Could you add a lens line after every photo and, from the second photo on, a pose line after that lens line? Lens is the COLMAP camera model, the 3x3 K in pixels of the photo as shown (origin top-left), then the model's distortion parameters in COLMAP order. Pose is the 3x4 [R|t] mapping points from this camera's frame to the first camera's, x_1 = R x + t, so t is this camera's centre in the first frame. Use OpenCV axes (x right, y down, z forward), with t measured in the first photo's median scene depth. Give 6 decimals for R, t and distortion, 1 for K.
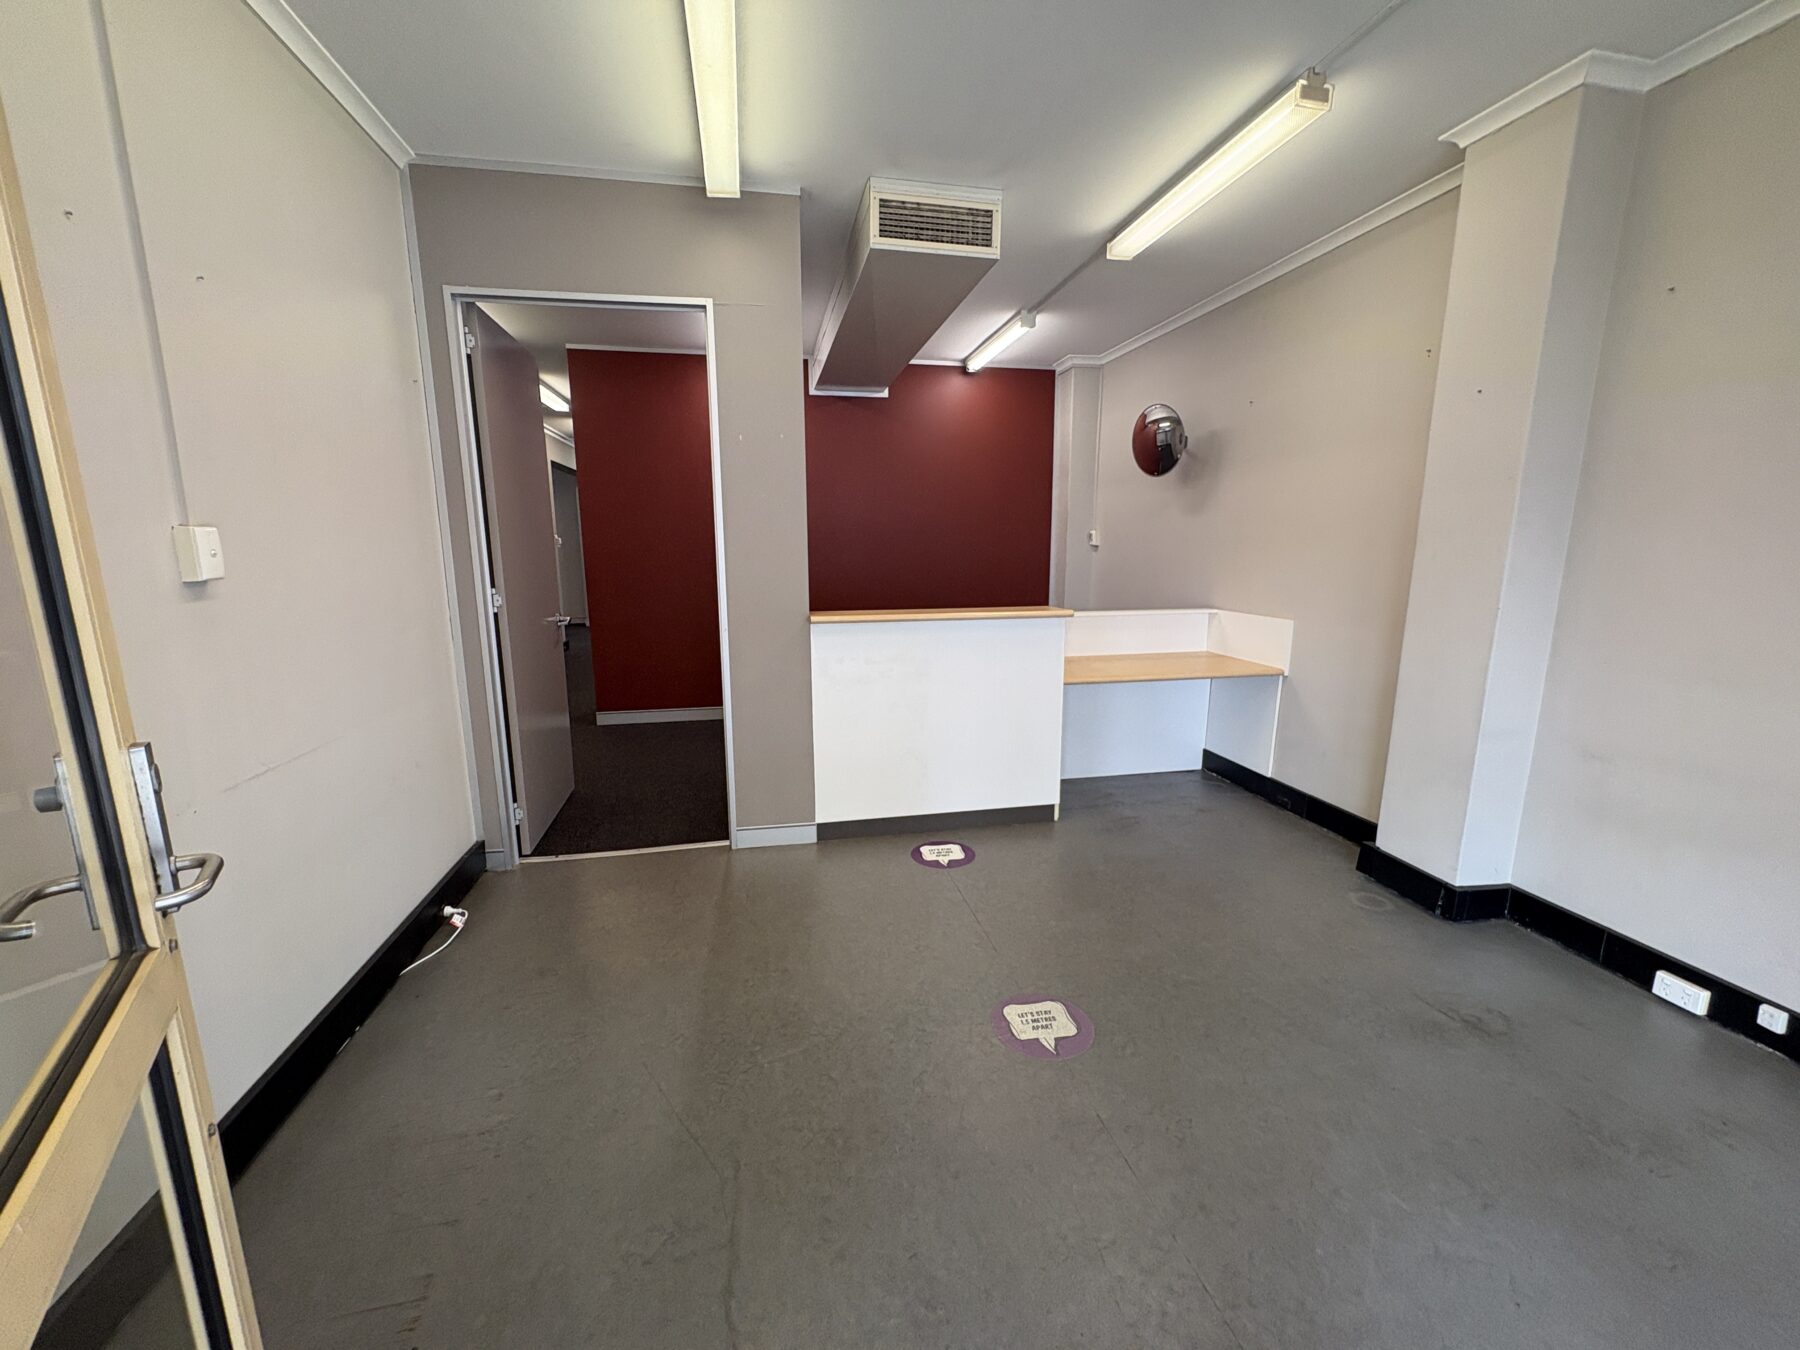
lens RADIAL K [[712.2, 0, 897.0], [0, 712.2, 676.0], [0, 0, 1]] dist [0.001957, 0.000002]
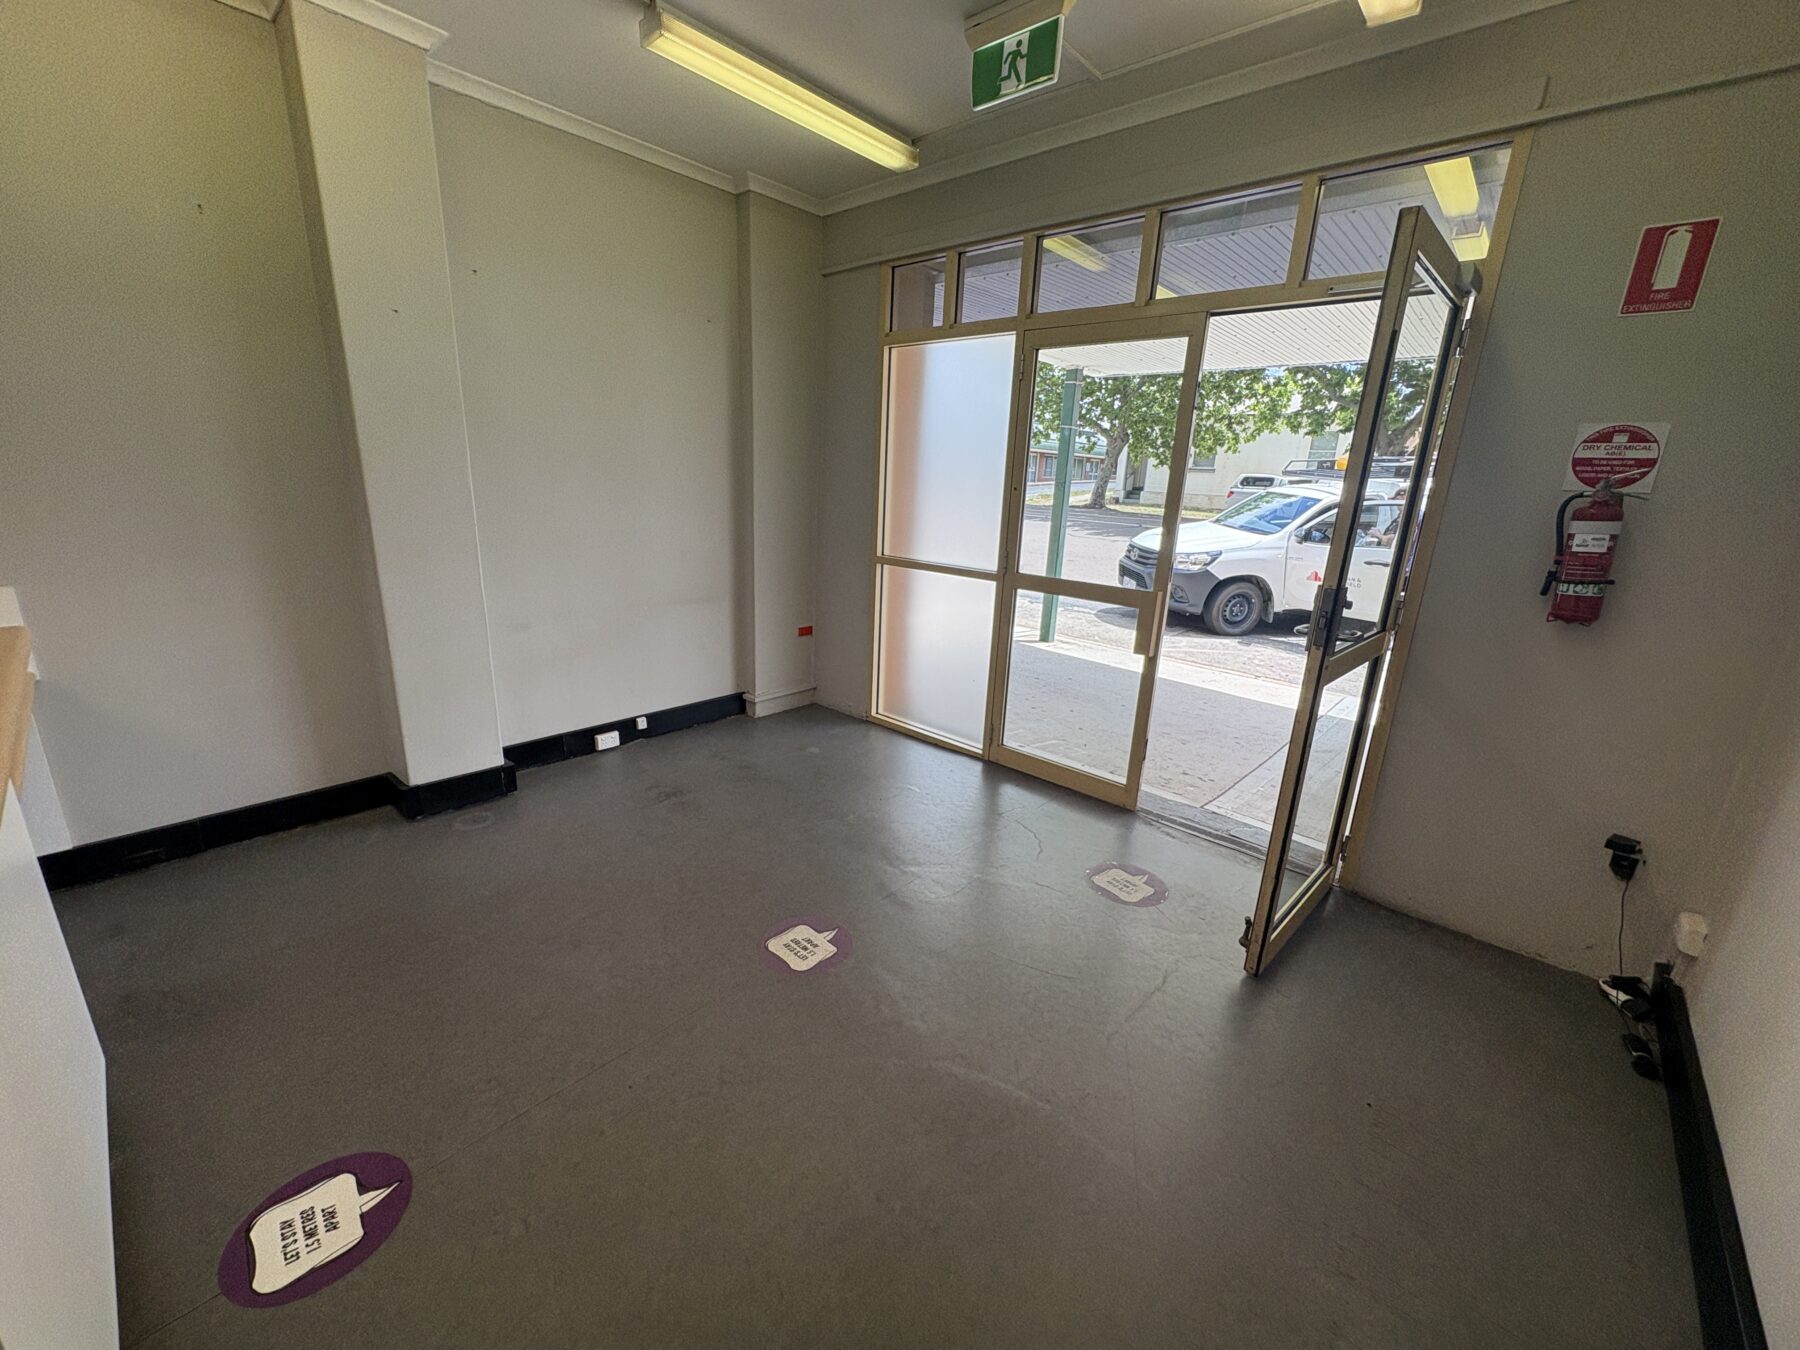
lens RADIAL K [[712.2, 0, 897.0], [0, 712.2, 676.0], [0, 0, 1]] dist [0.001957, 0.000002]
pose [[-0.590766, -0.239354, 0.770522, -0.389304], [0.109023, 0.922545, 0.370167, -0.169880], [-0.799443, 0.302687, -0.518914, 0.855206]]
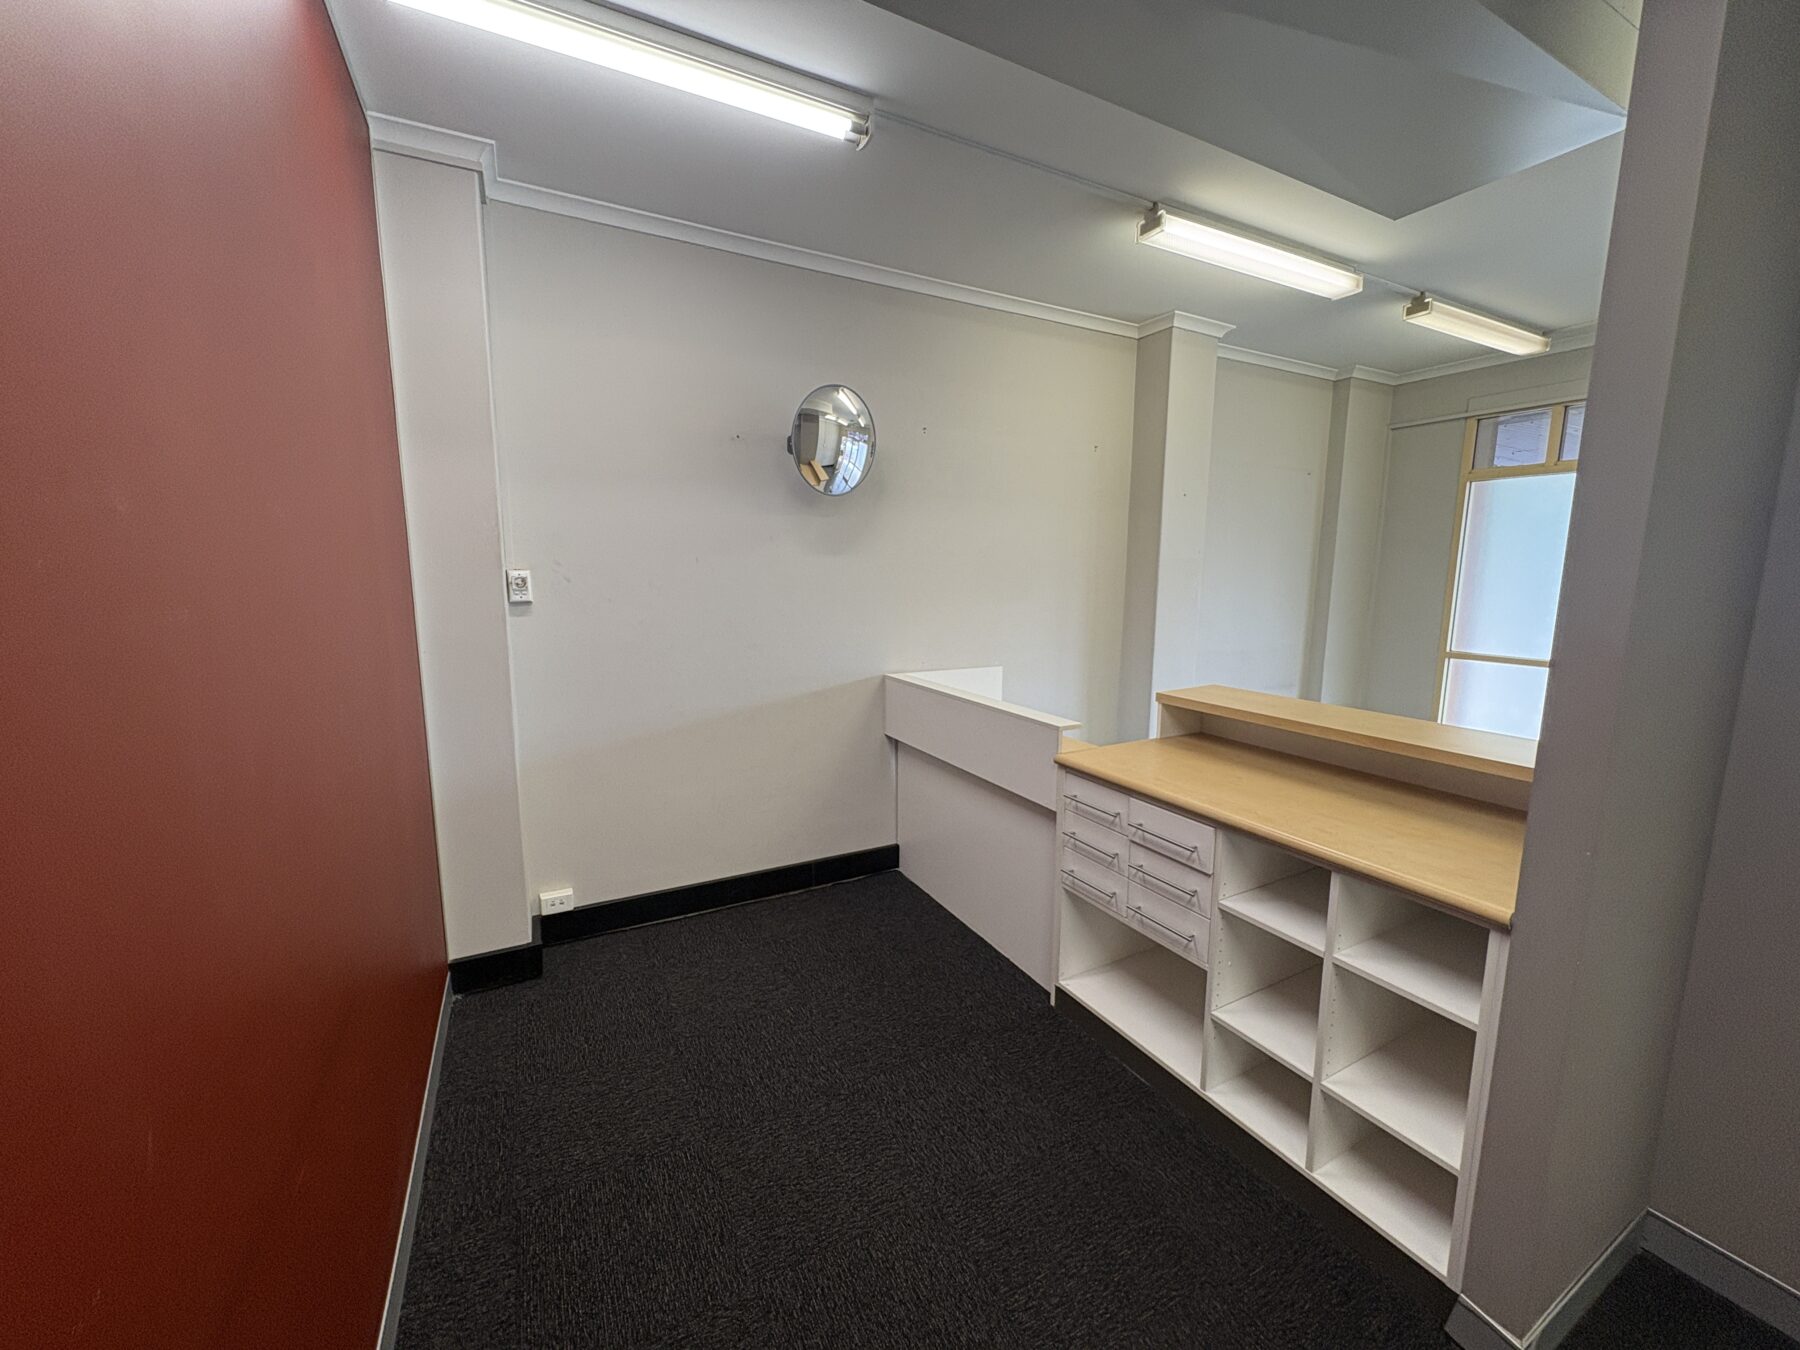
lens RADIAL K [[712.2, 0, 897.0], [0, 712.2, 676.0], [0, 0, 1]] dist [0.001957, 0.000002]
pose [[-0.282968, -0.144846, 0.948129, -0.430683], [0.168384, 0.965676, 0.197781, -0.340731], [-0.944233, 0.215615, -0.248866, 1.635026]]
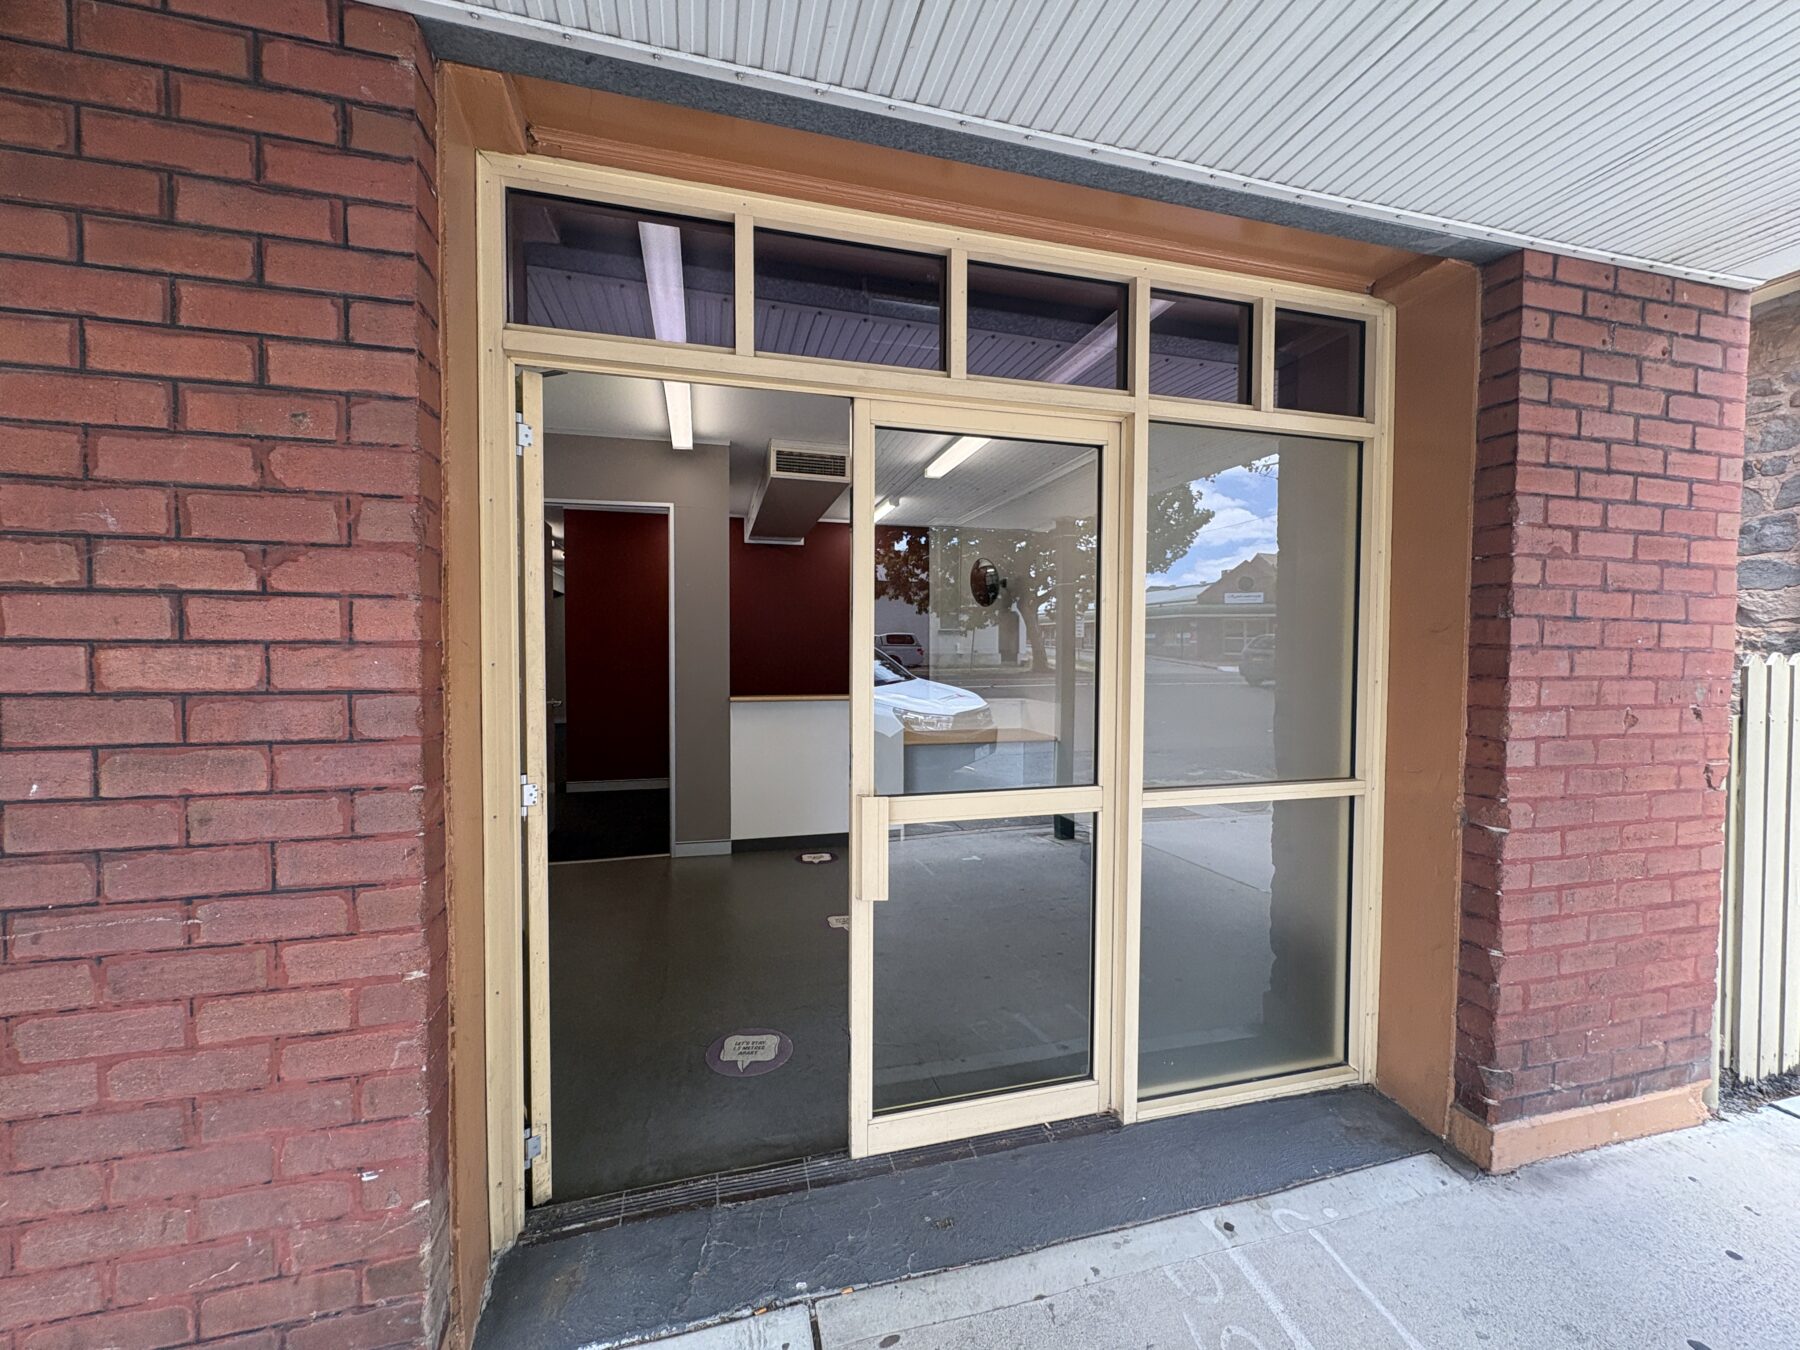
lens RADIAL K [[717.5, 0, 905.6], [0, 717.5, 669.8], [0, 0, 1]] dist [0.000725, 0.000004]
pose [[0.997492, 0.005934, 0.070527, 0.142001], [0.004833, 0.988443, -0.151519, 0.091130], [-0.070611, 0.151480, 0.985935, -0.539440]]
